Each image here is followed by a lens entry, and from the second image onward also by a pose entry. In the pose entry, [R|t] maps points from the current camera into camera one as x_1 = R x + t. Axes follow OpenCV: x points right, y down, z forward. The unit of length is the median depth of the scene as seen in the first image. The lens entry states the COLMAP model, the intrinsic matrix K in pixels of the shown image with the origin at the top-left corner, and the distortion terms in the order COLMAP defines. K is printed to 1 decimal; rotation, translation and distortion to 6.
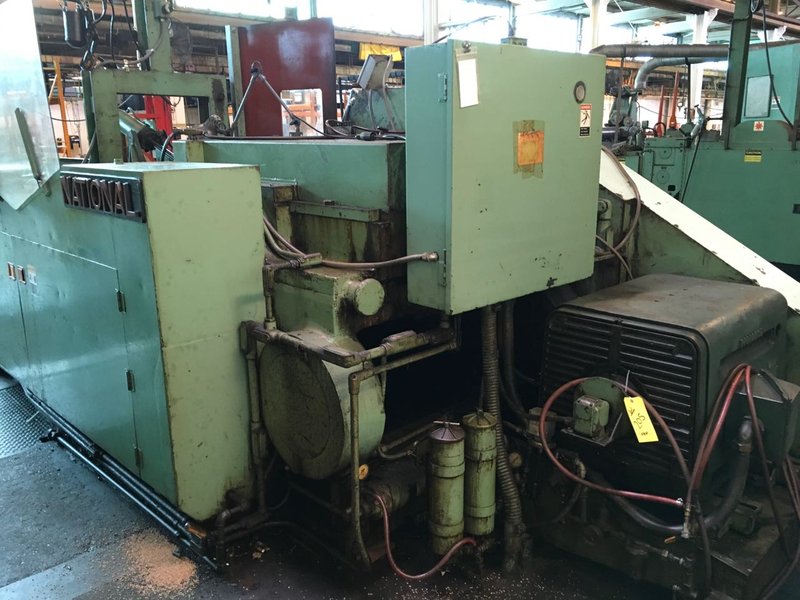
lens RADIAL K [[677.5, 0, 399.9], [0, 677.5, 299.6], [0, 0, 1]] dist [0.076635, -0.101377]
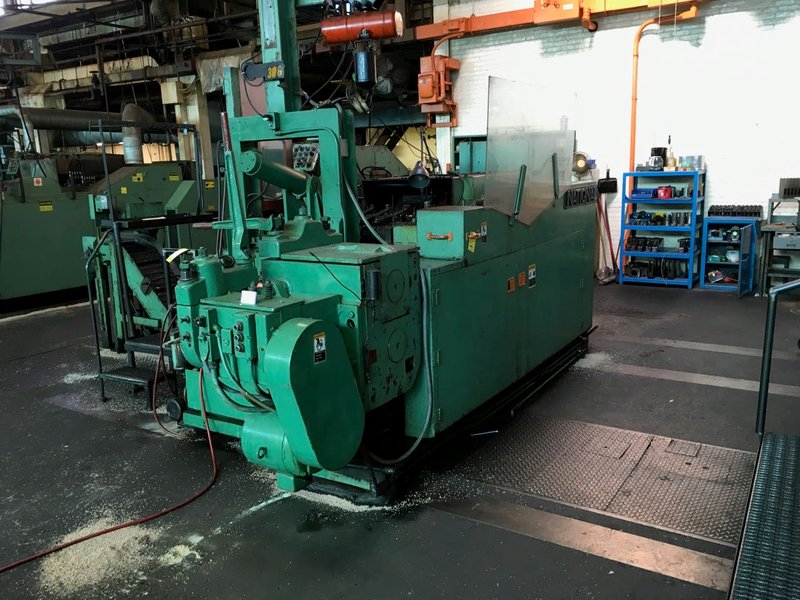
lens RADIAL K [[677.5, 0, 399.6], [0, 677.5, 301.1], [0, 0, 1]] dist [0.076635, -0.101377]
pose [[-0.249946, -0.170916, 0.953056, -0.822687], [0.265499, 0.934473, 0.237212, -0.174763], [-0.931148, 0.312326, -0.188190, 0.701553]]
